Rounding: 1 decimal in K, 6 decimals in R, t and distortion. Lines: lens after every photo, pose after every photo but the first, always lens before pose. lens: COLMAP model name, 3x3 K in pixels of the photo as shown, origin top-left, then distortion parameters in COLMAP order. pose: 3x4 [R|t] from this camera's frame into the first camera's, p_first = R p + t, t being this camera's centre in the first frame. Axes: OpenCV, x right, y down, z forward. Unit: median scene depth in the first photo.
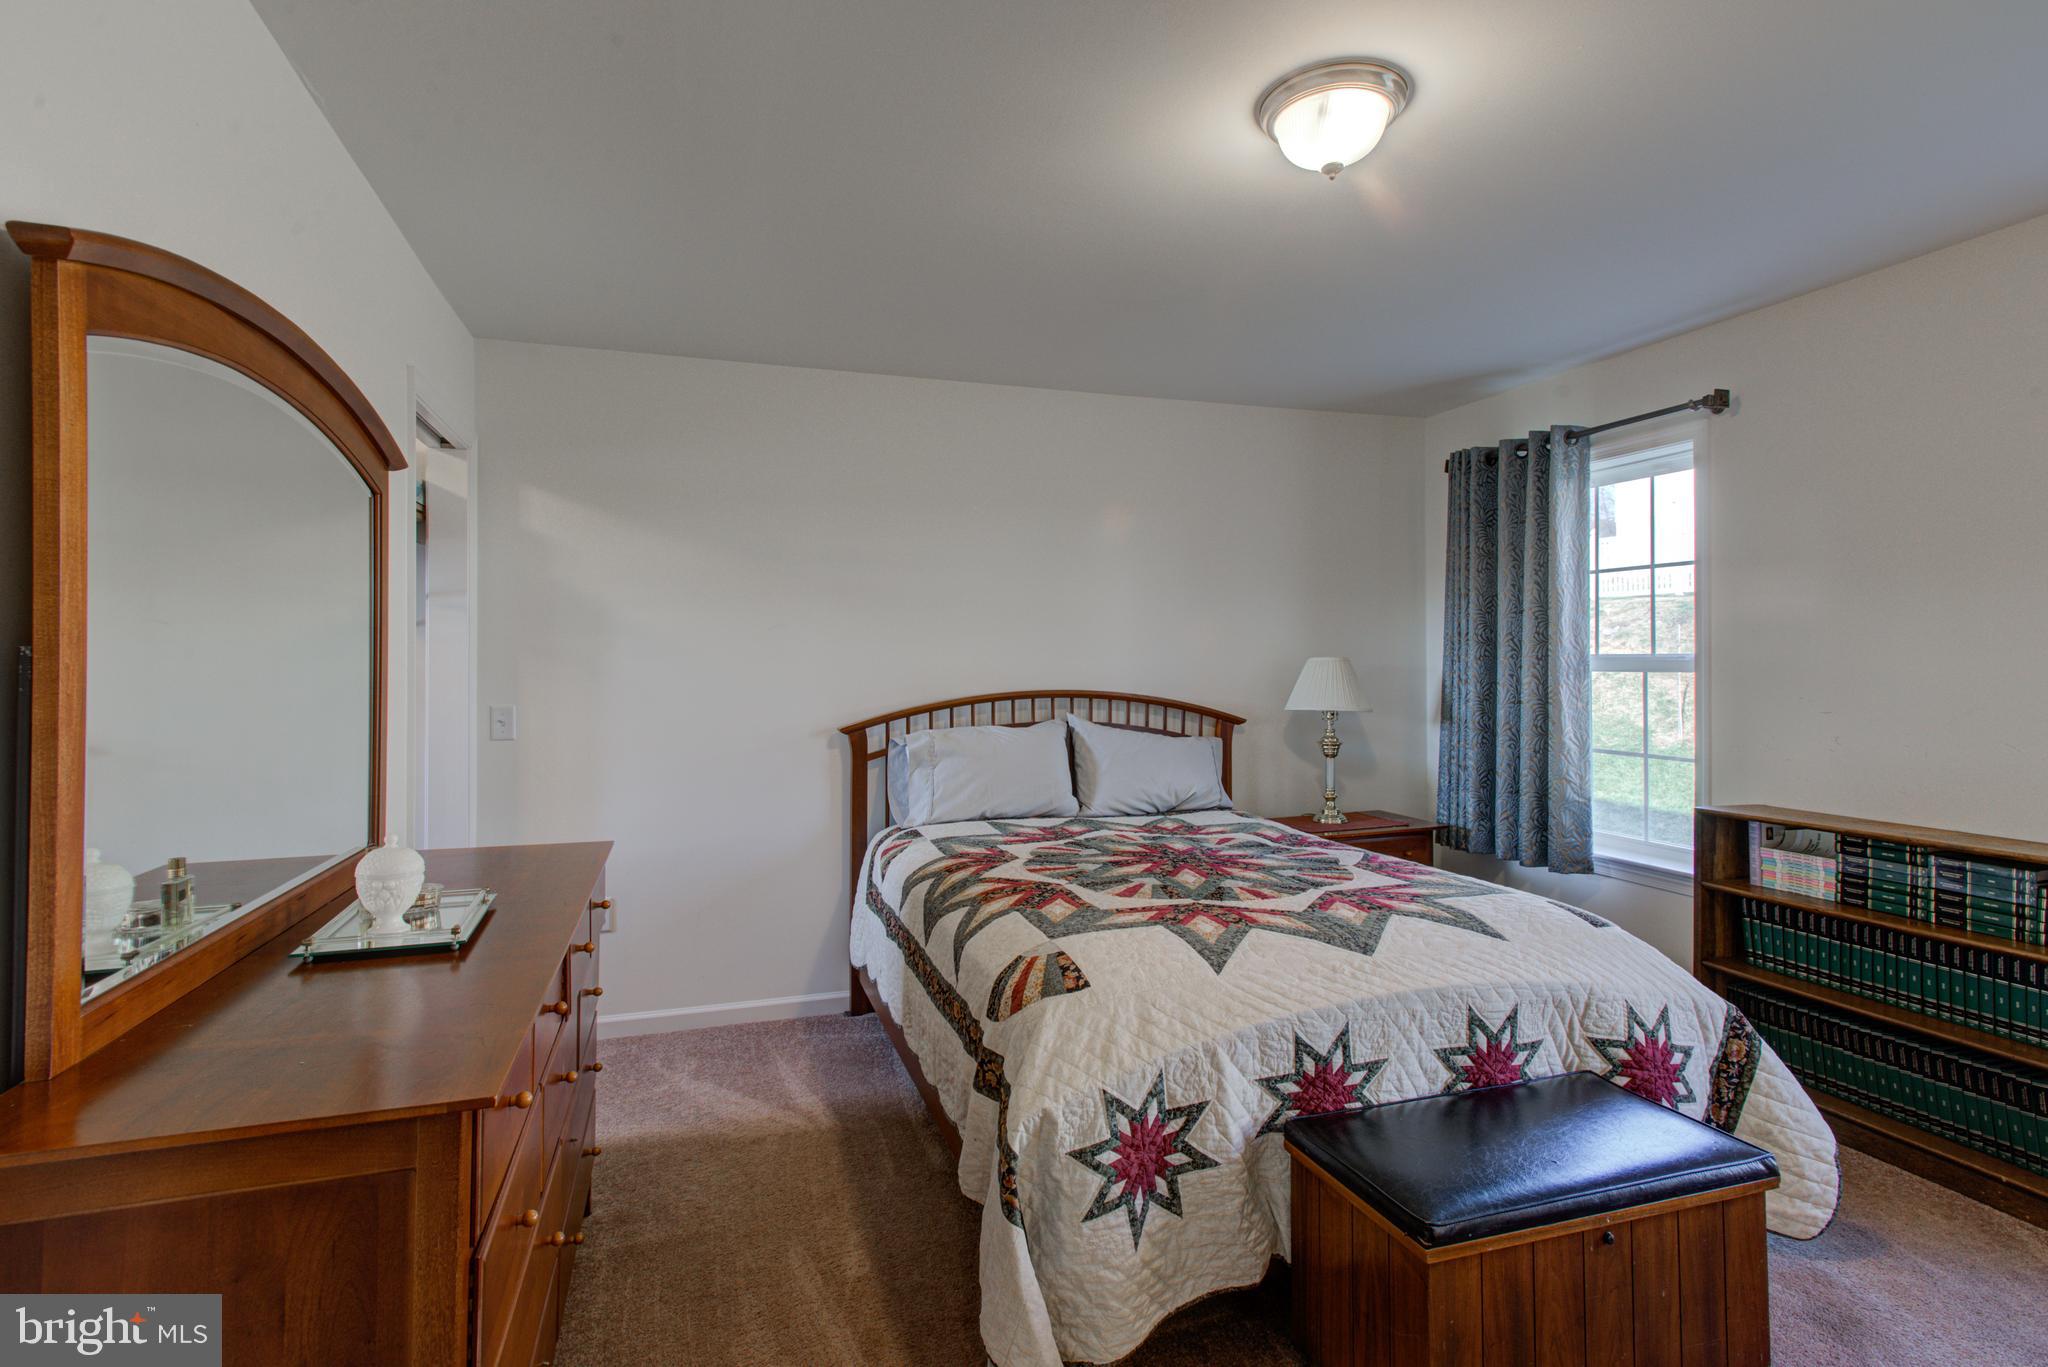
lens RADIAL K [[1014.2, 0, 1025.7], [0, 1014.2, 672.7], [0, 0, 1]] dist [0.014583, 0.000641]
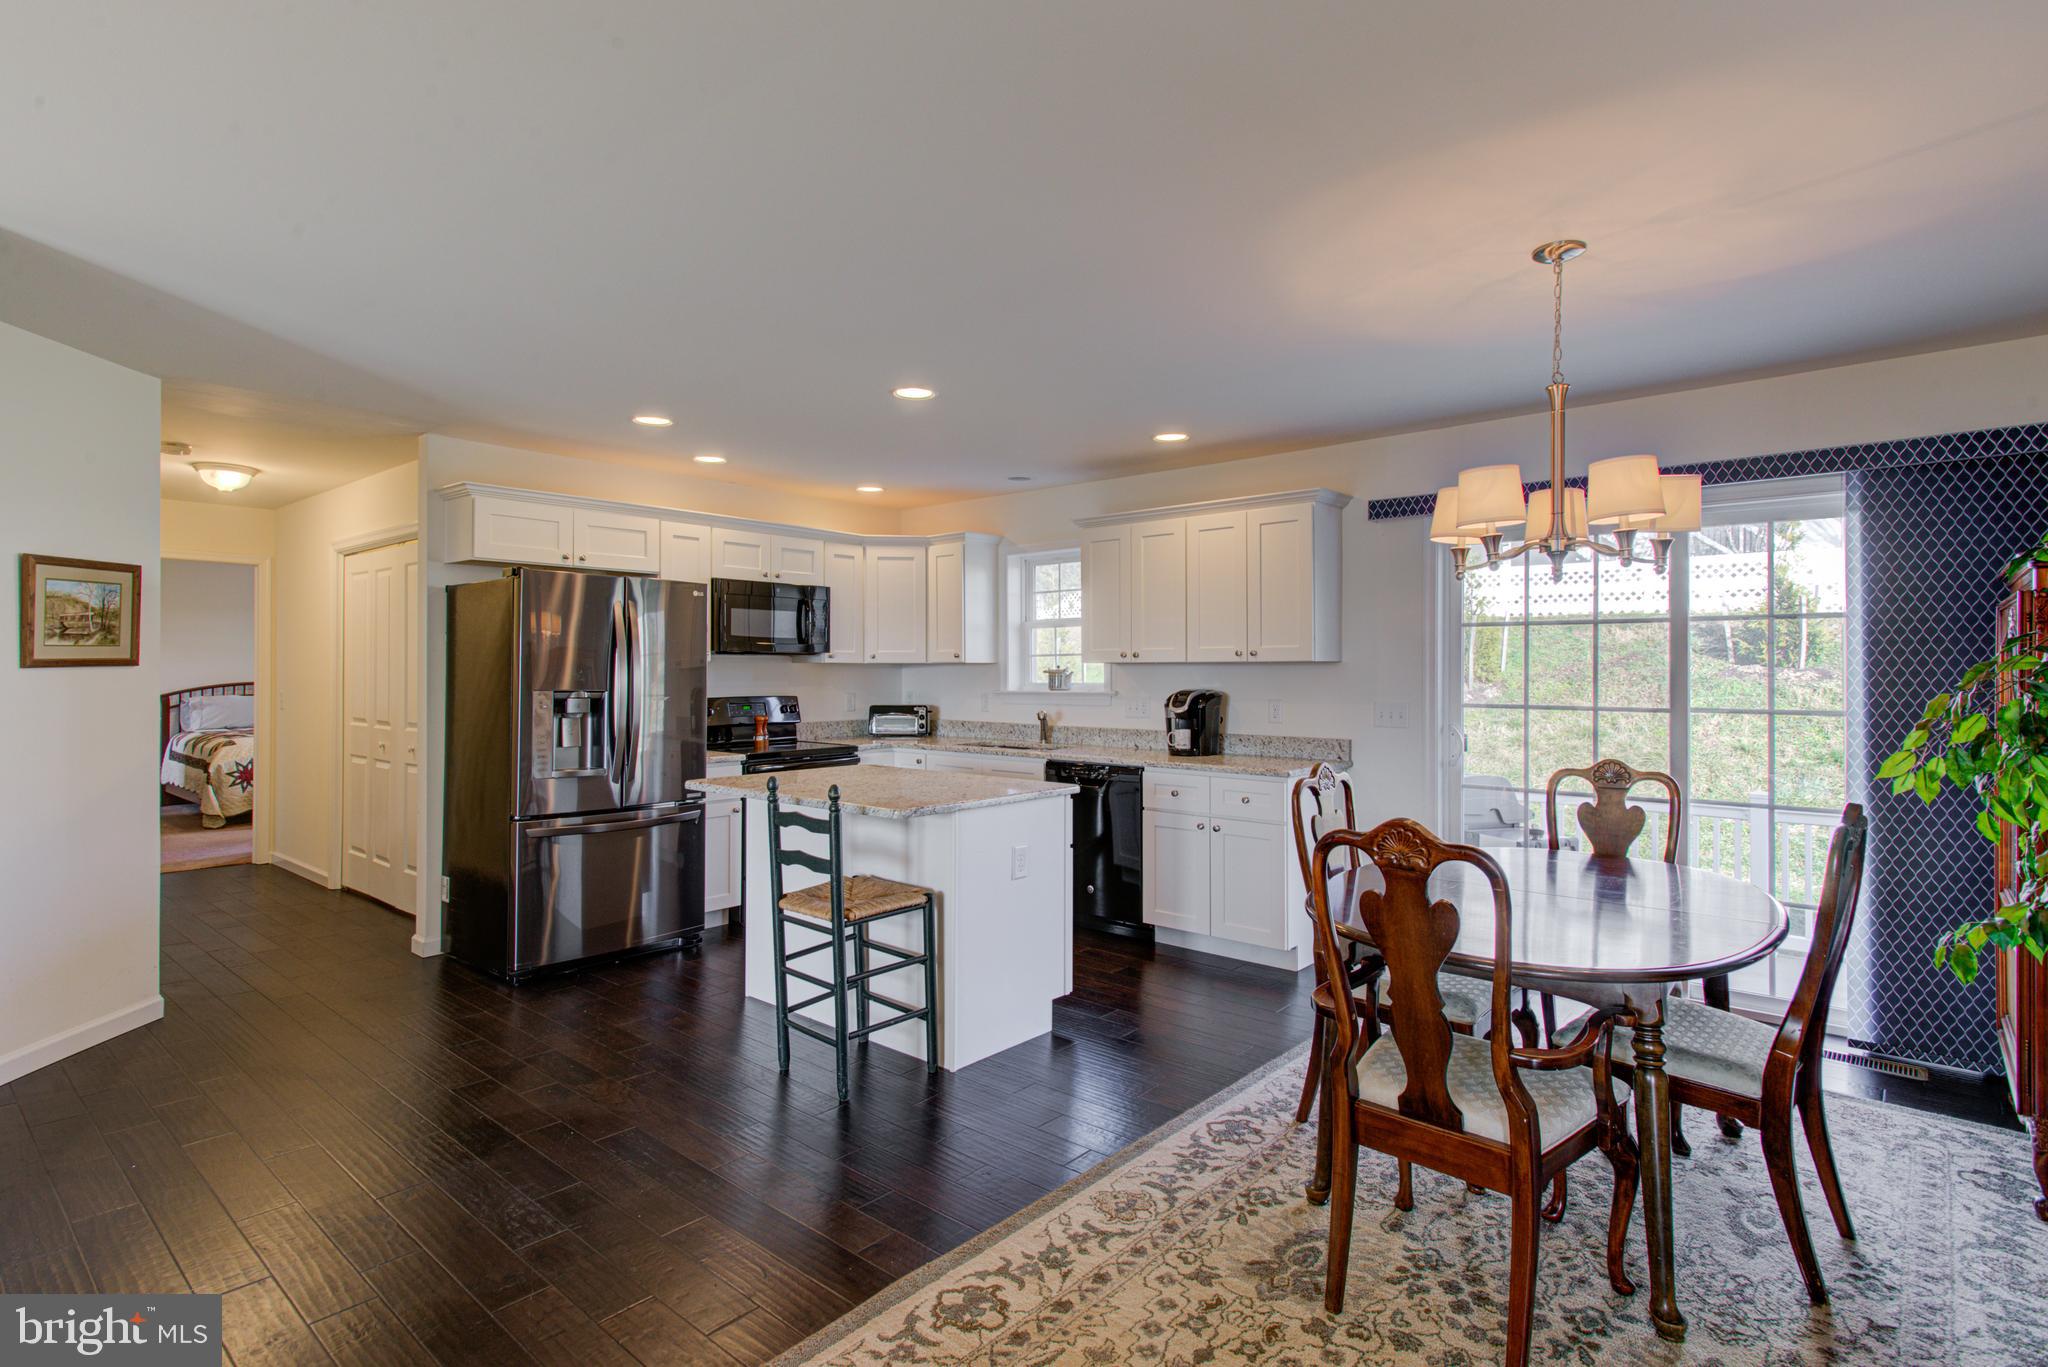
lens RADIAL K [[1014.2, 0, 1061.0], [0, 1014.2, 657.5], [0, 0, 1]] dist [0.014583, 0.000641]
pose [[0.845160, 0.010217, 0.534415, 0.387890], [-0.000585, 0.999834, -0.018190, 0.001551], [-0.534512, 0.015061, 0.845026, -2.578284]]
